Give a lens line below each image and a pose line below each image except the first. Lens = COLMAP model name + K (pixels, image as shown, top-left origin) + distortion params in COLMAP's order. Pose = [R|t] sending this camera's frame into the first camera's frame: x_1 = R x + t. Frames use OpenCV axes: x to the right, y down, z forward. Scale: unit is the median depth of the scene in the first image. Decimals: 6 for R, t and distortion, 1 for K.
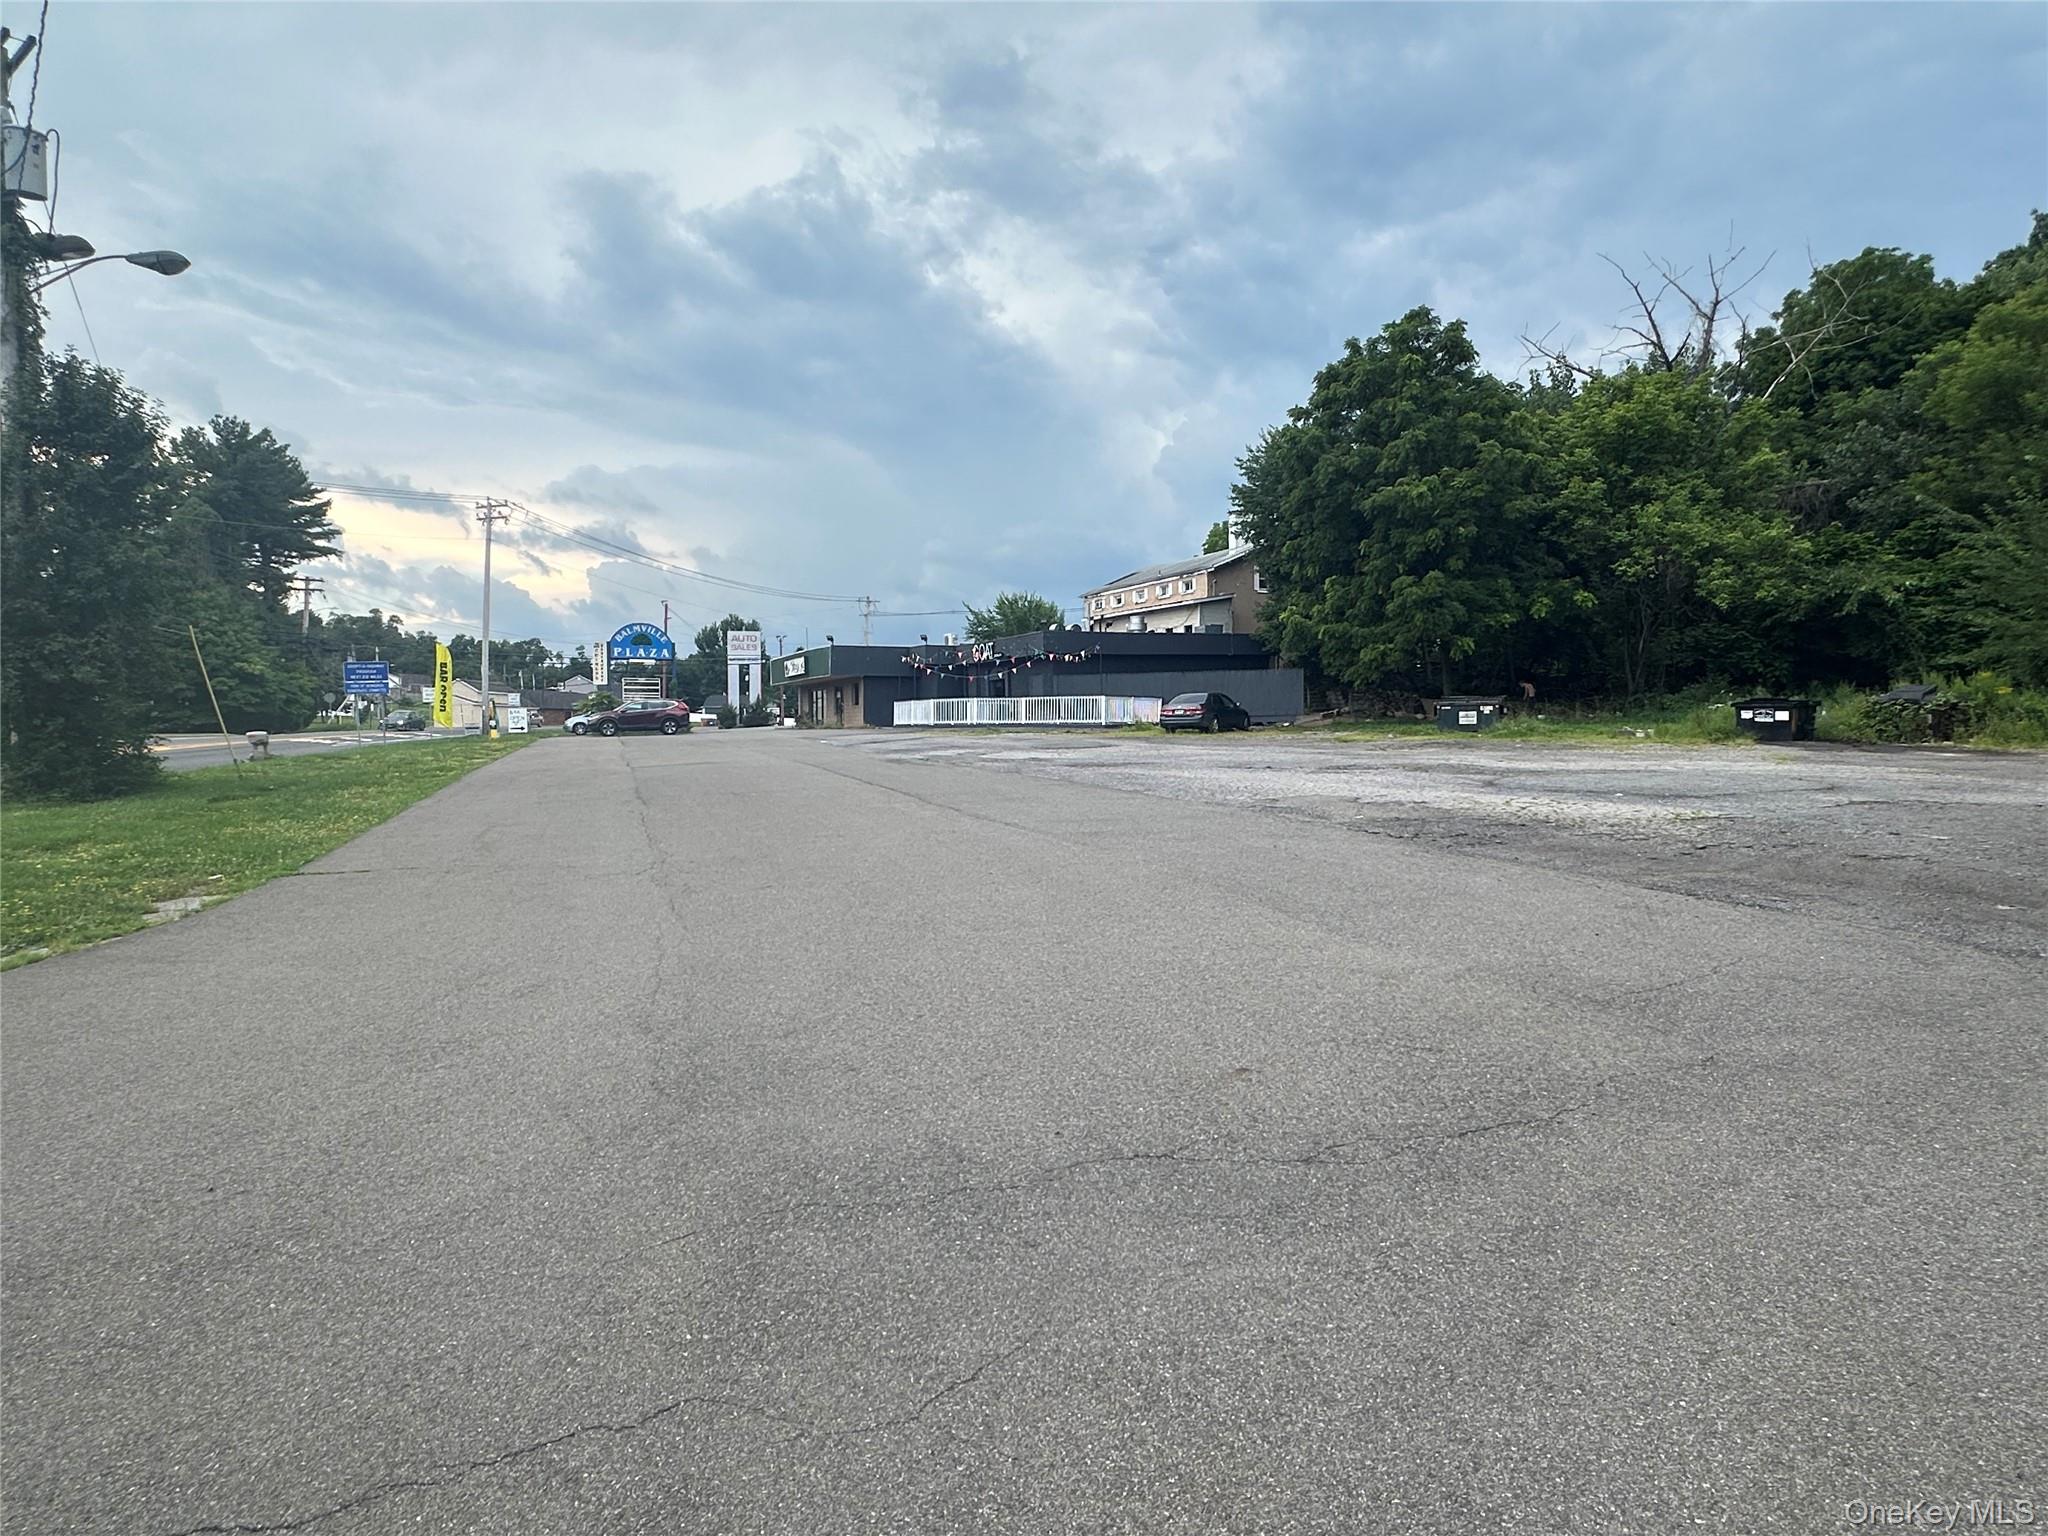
lens RADIAL K [[1197.7, 0, 1017.1], [0, 1197.7, 769.4], [0, 0, 1]] dist [0.000410, -0.000029]
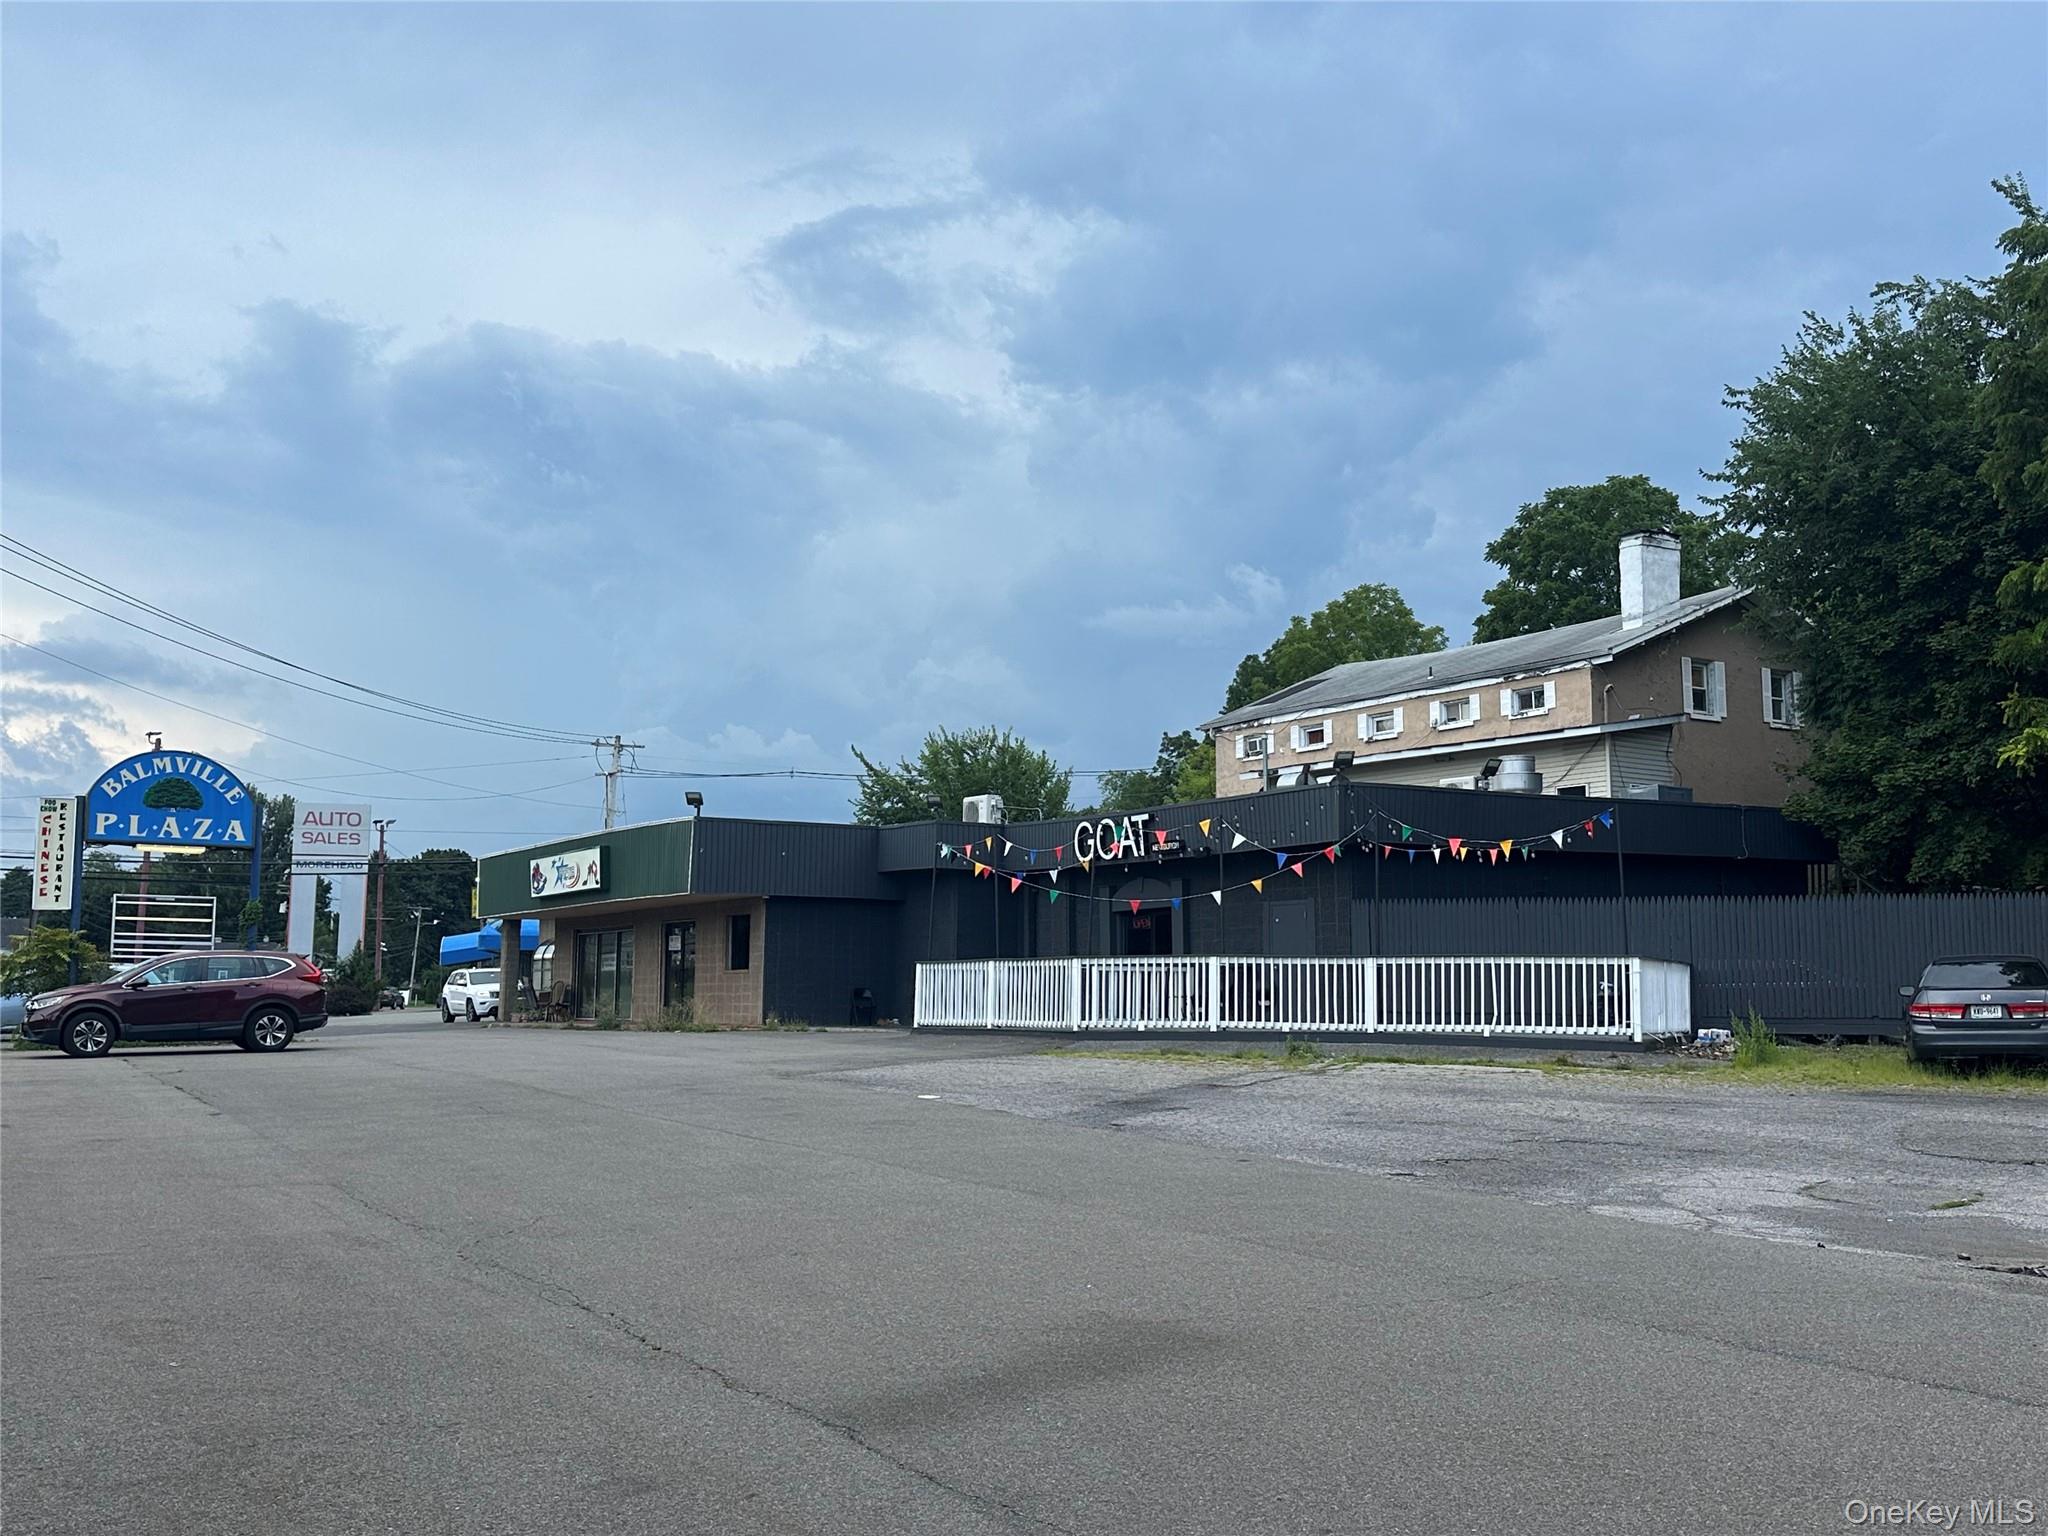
lens RADIAL K [[2022.4, 0, 1029.6], [0, 2022.4, 766.3], [0, 0, 1]] dist [0.051458, 0.000000]
pose [[0.988117, 0.025415, 0.151590, -0.144260], [-0.002387, 0.988653, -0.150198, -0.019769], [-0.153687, 0.148051, 0.976965, 0.321894]]
